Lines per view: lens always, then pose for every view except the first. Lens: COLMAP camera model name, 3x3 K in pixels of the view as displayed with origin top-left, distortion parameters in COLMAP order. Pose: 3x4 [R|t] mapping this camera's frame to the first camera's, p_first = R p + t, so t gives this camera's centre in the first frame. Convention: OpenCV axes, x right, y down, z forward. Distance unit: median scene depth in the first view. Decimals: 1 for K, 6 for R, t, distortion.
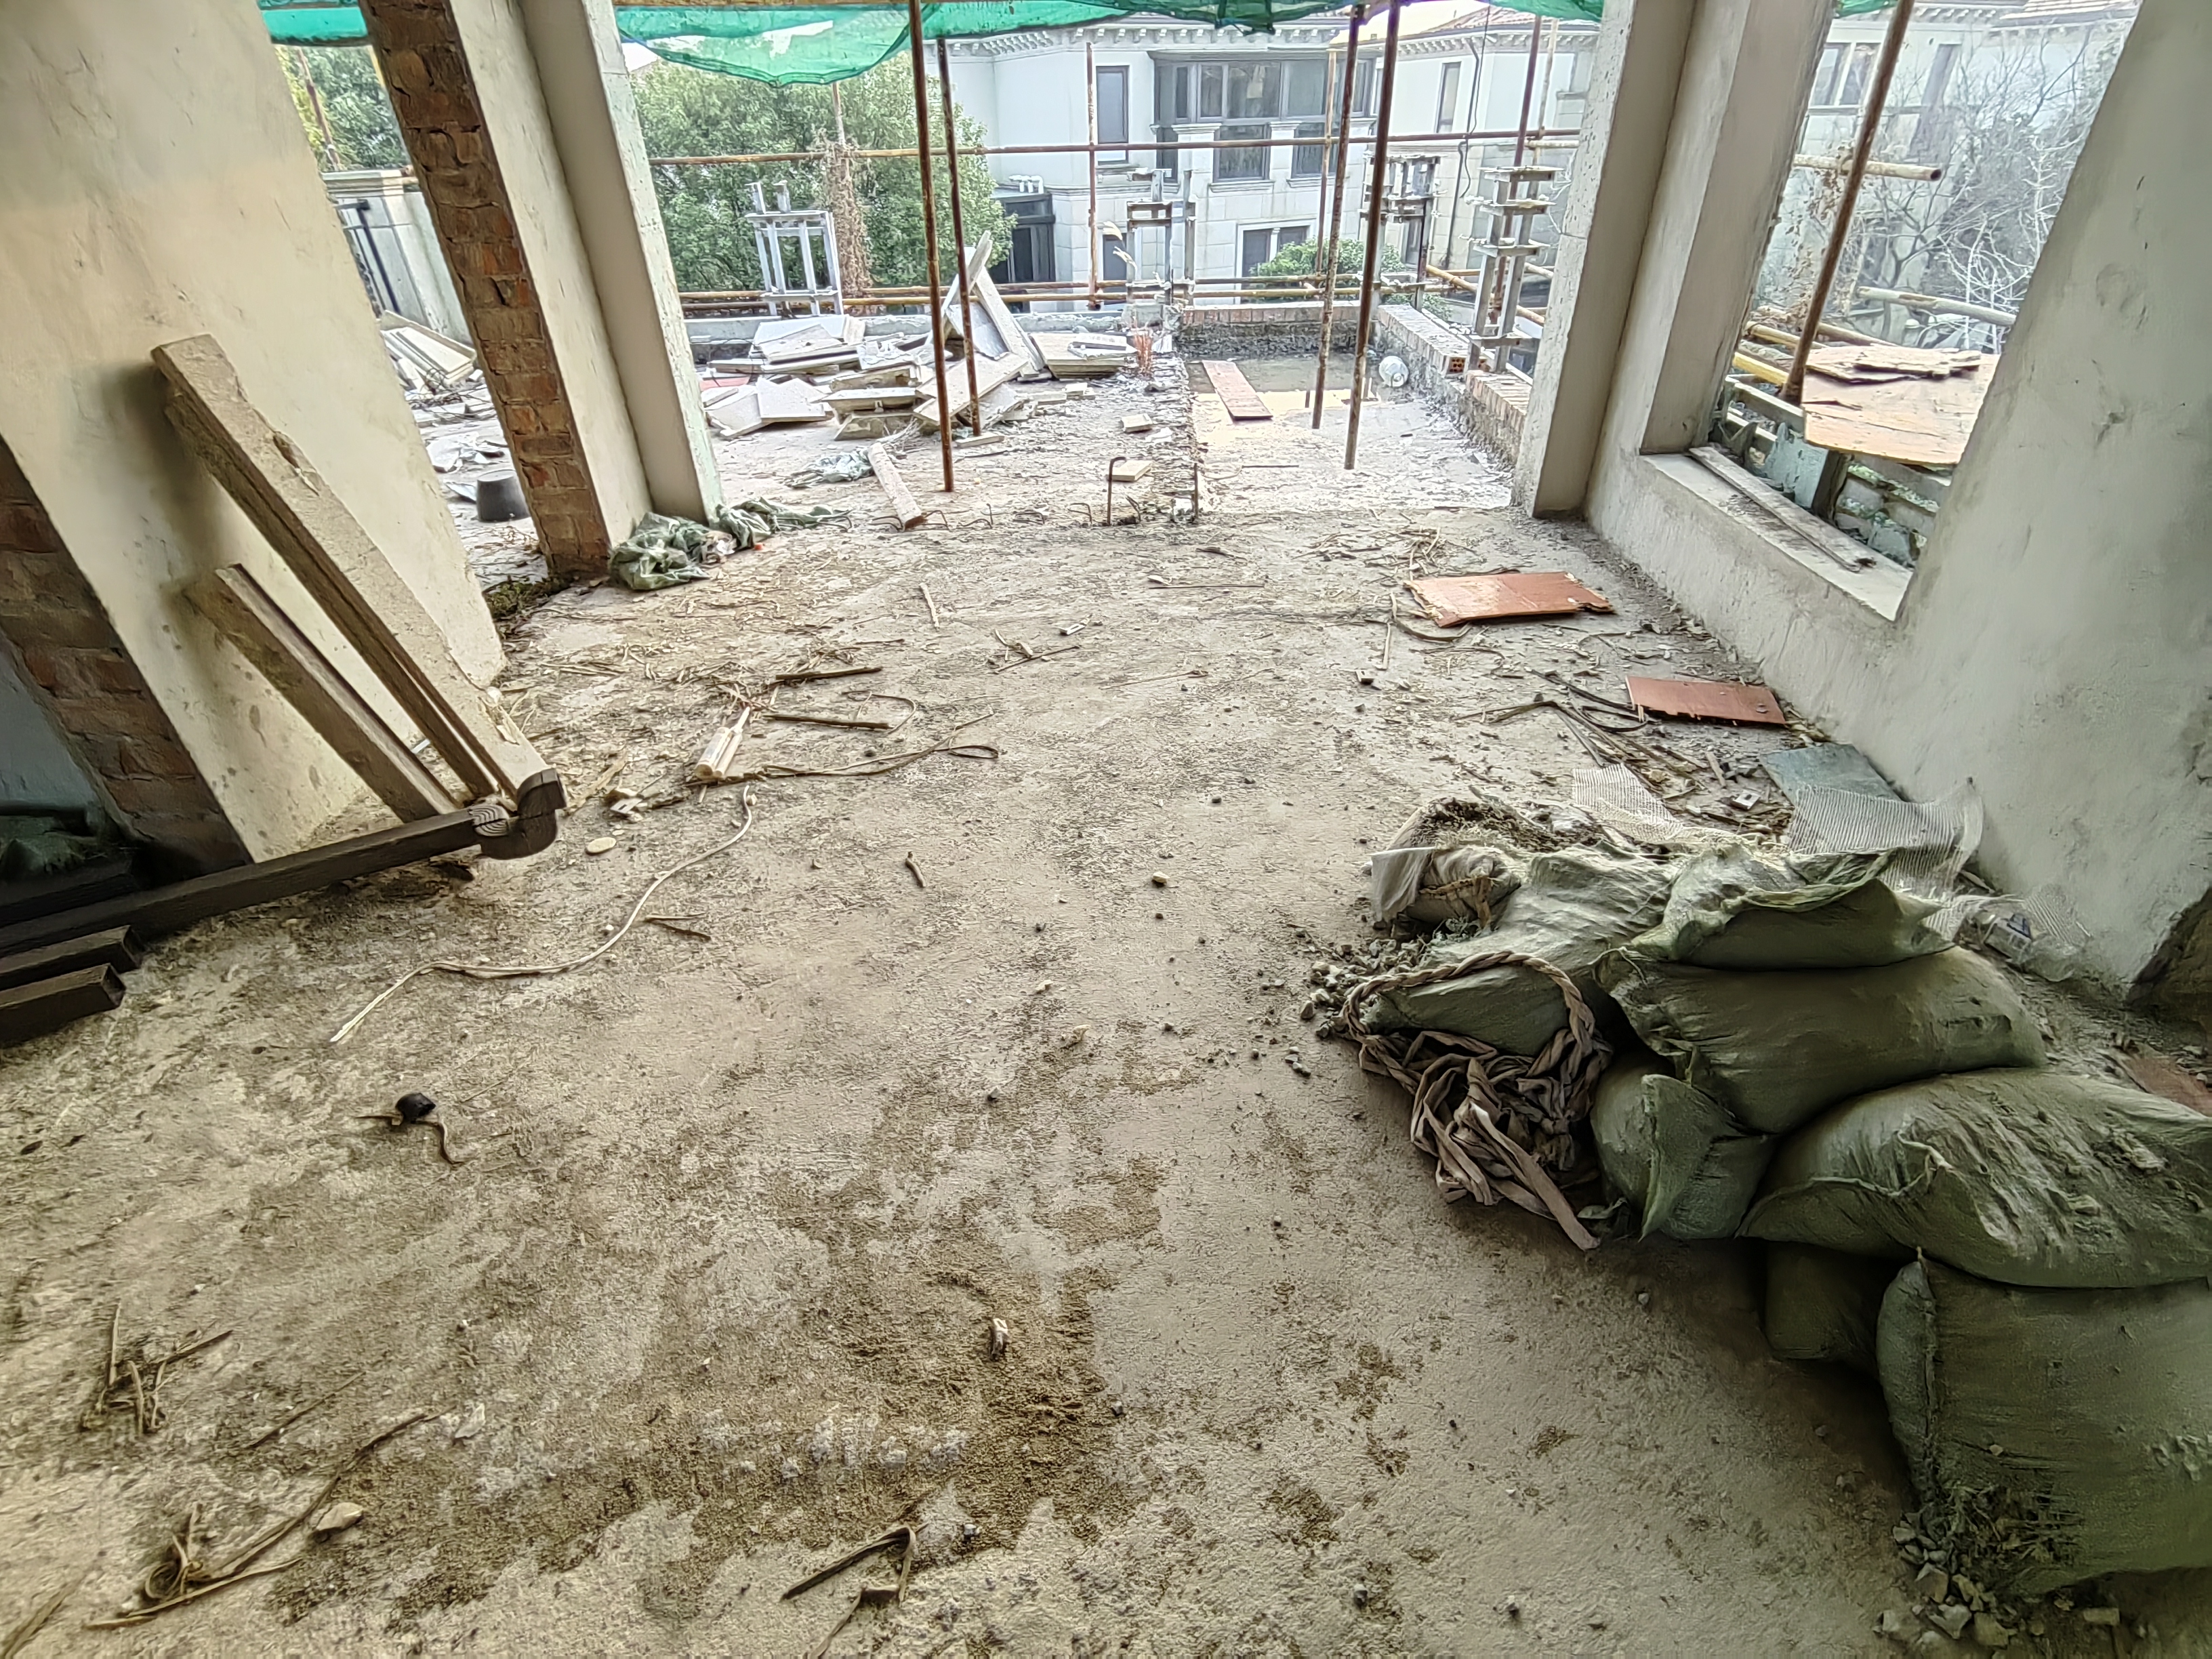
lens RADIAL K [[1040.0, 0, 1101.8], [0, 1040.0, 829.8], [0, 0, 1]] dist [-0.003000, -0.007386]
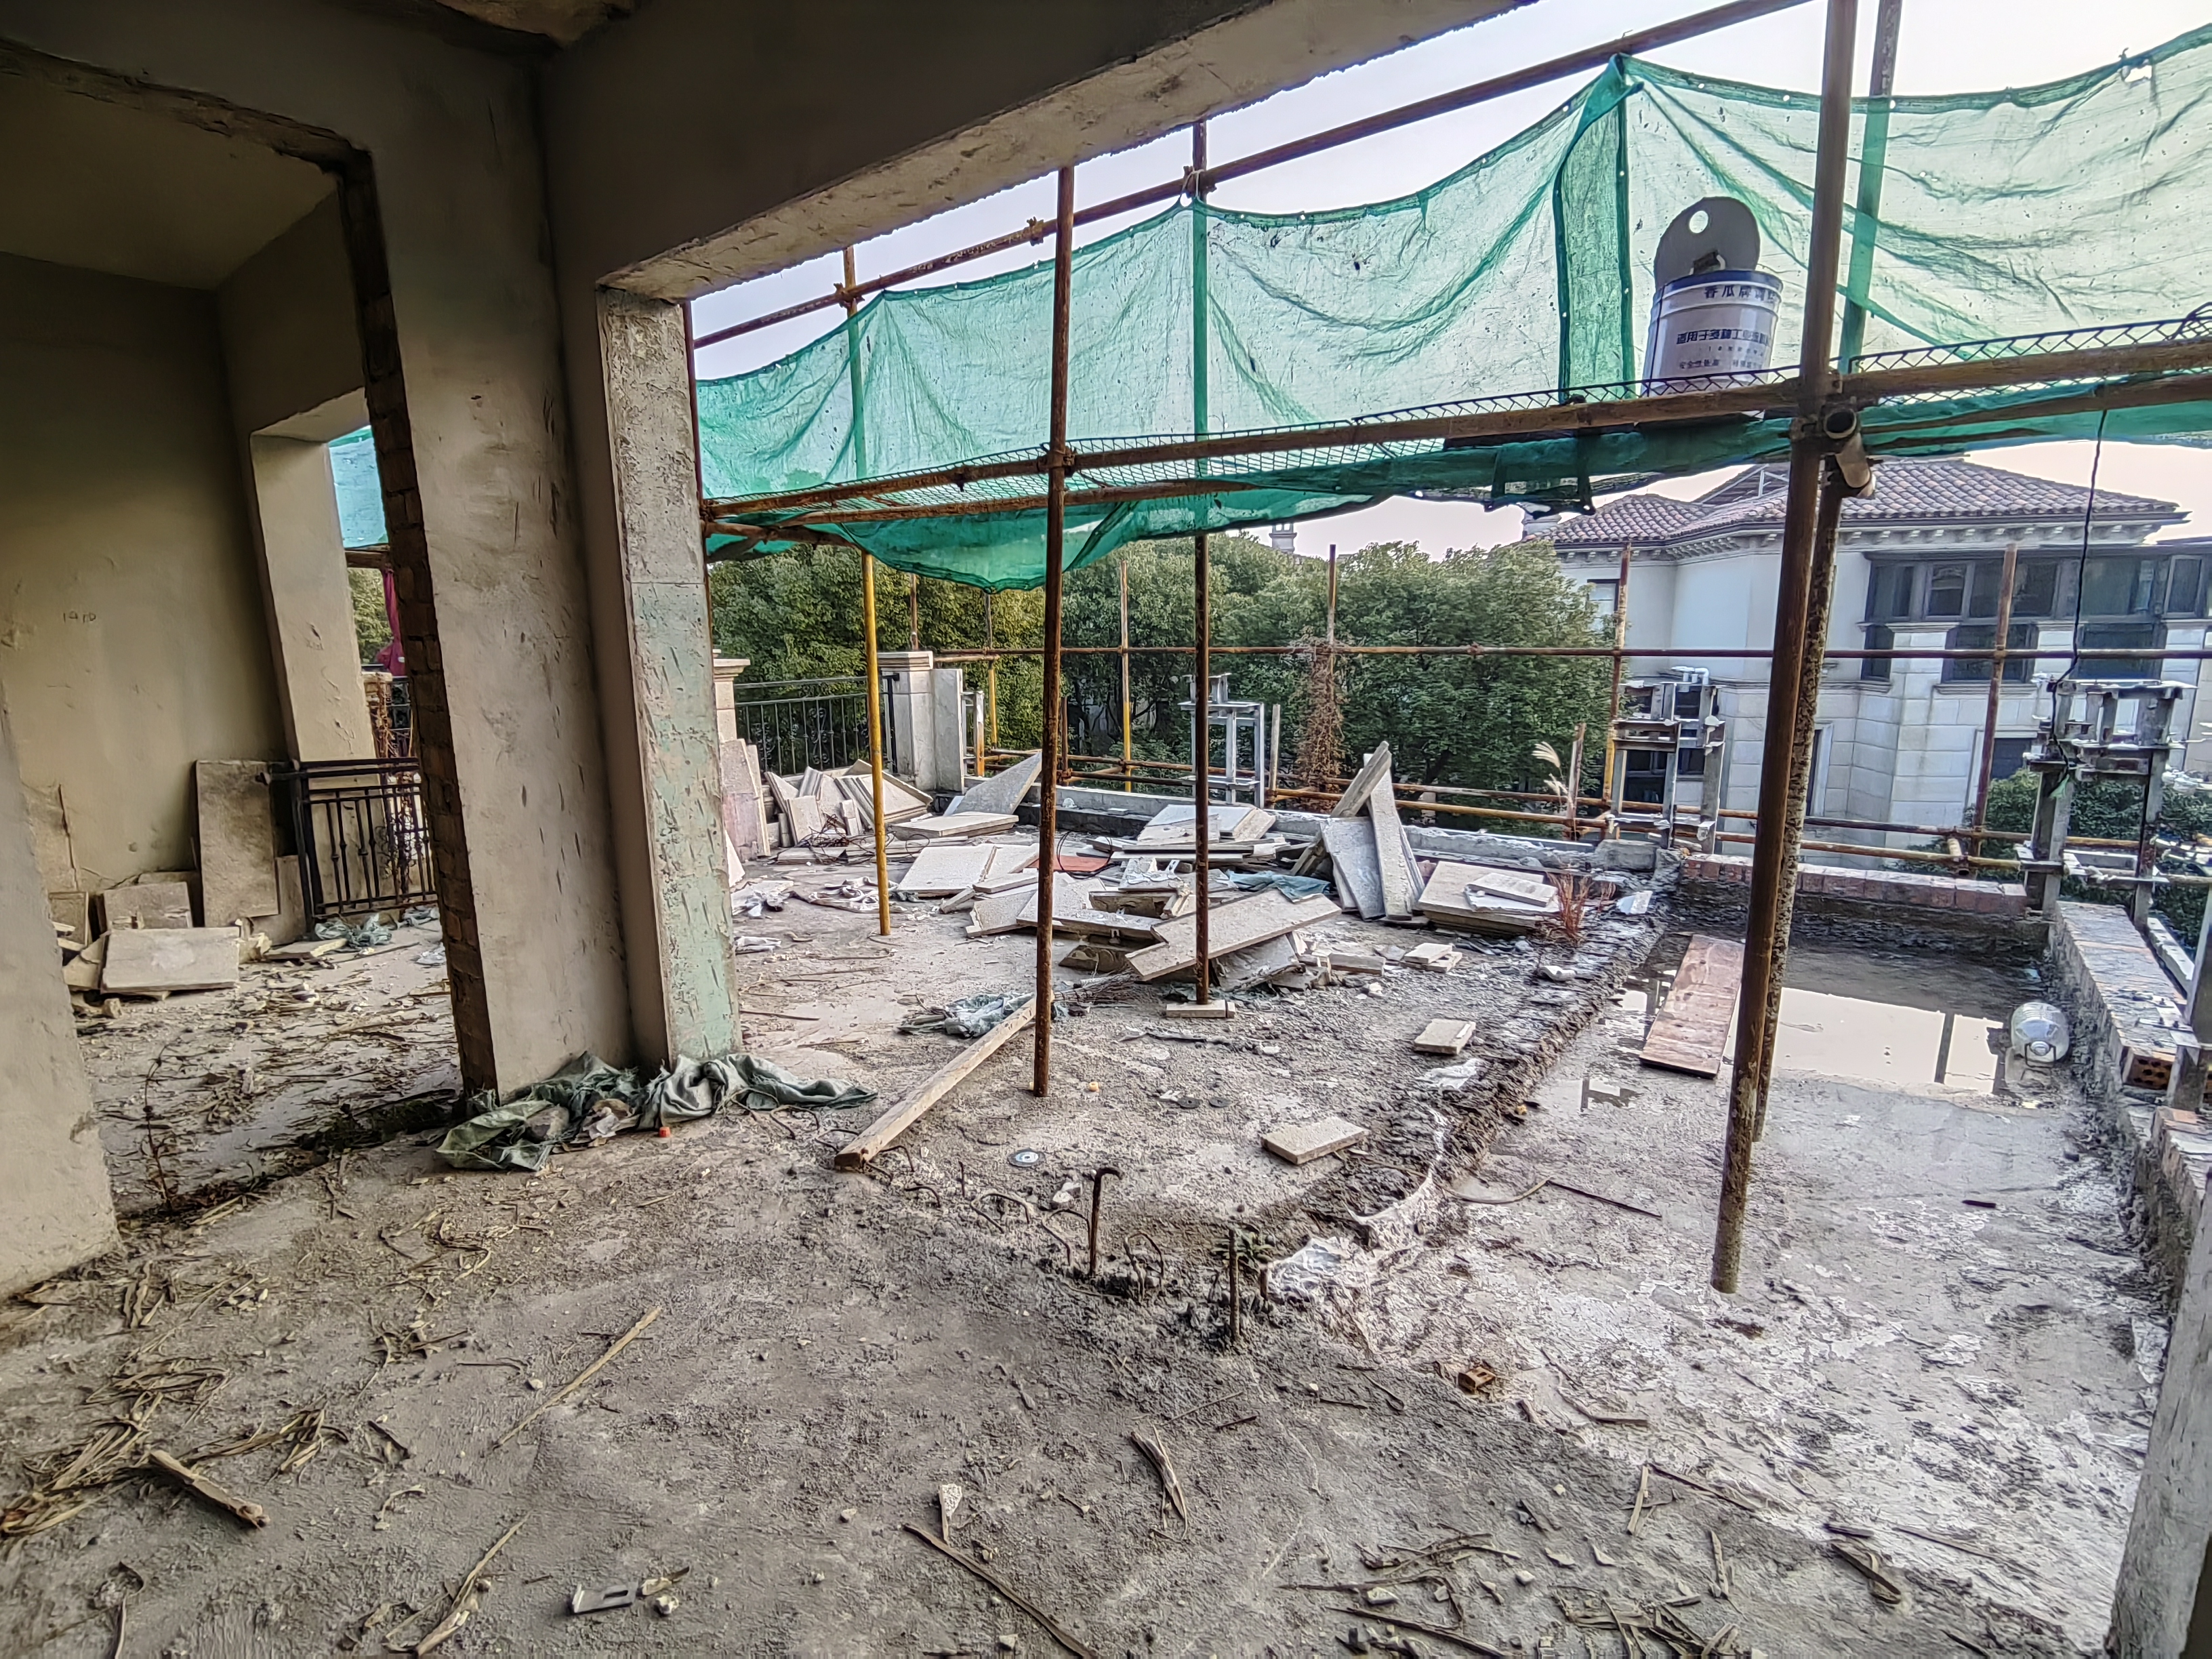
lens RADIAL K [[1040.0, 0, 1099.5], [0, 1040.0, 819.9], [0, 0, 1]] dist [-0.003000, -0.007386]
pose [[0.806023, 0.122315, -0.579108, 0.181619], [-0.339087, 0.897362, -0.282419, -0.219472], [0.485125, 0.424004, 0.764770, 0.301970]]
